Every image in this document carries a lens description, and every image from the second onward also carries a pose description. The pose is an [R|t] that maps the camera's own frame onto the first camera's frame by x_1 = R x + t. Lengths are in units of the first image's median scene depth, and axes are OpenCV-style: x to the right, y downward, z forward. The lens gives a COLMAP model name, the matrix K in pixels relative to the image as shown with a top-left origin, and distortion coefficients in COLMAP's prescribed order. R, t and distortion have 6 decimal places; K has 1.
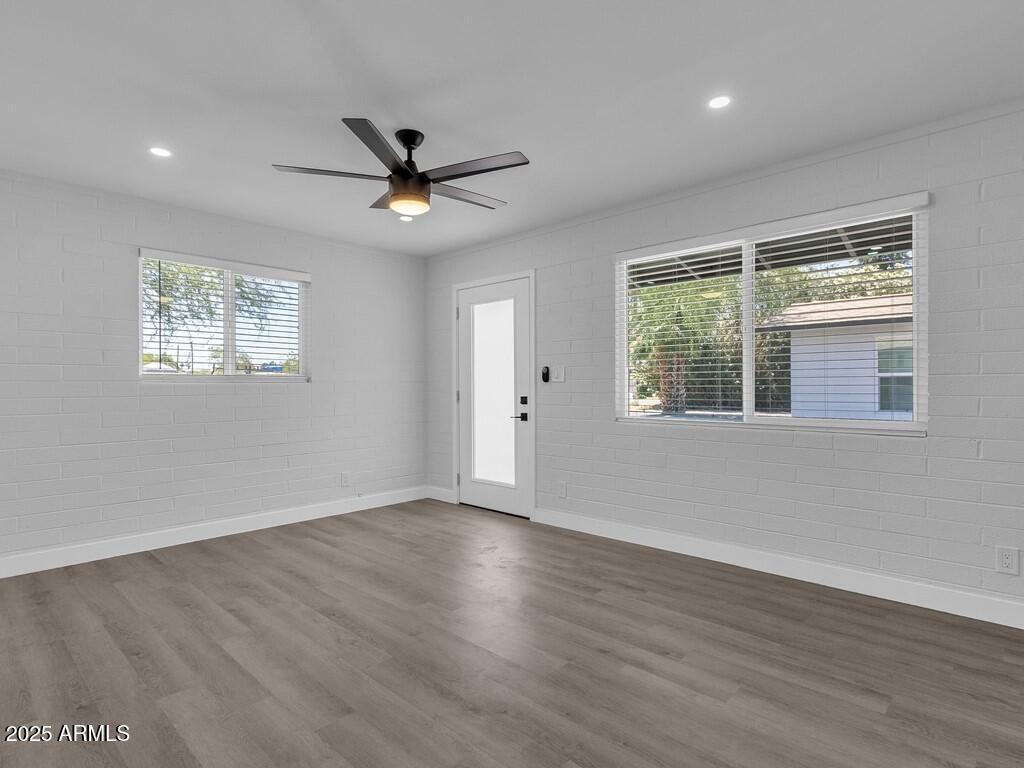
lens RADIAL K [[558.1, 0, 512.5], [0, 558.1, 384.2], [0, 0, 1]] dist [0.001394, -0.000199]
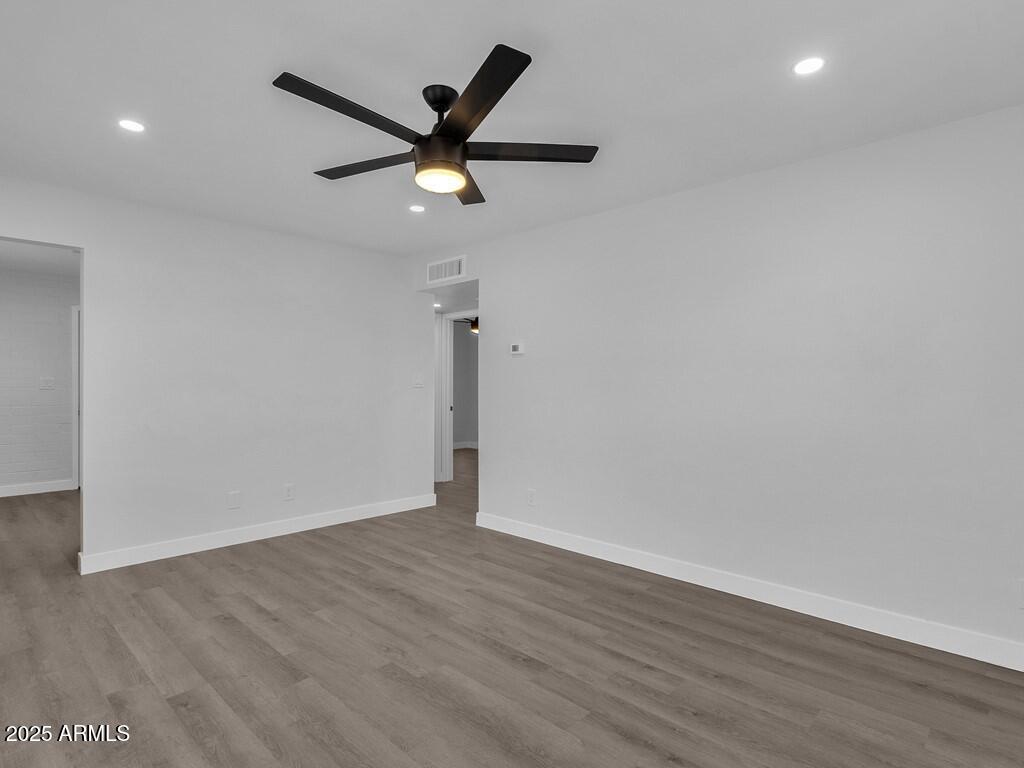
lens RADIAL K [[538.2, 0, 513.0], [0, 538.2, 384.7], [0, 0, 1]] dist [0.004381, -0.001738]
pose [[-0.999983, 0.001372, -0.005743, -0.278064], [0.001409, 0.999978, -0.006448, -0.019498], [0.005734, -0.006456, -0.999963, 1.746114]]
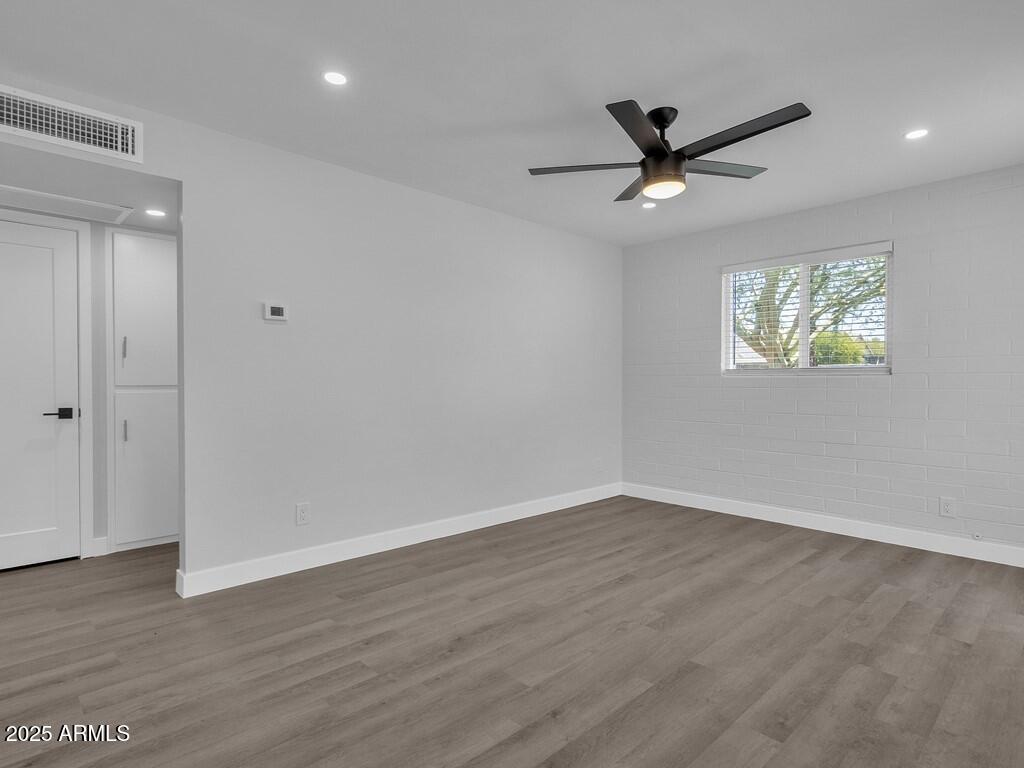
lens RADIAL K [[538.2, 0, 512.9], [0, 538.2, 390.0], [0, 0, 1]] dist [0.004381, -0.001738]
pose [[-0.060723, 0.019916, -0.997956, 0.750021], [0.004270, 0.999797, 0.019693, -0.004080], [0.998146, -0.003066, -0.060796, 0.791444]]
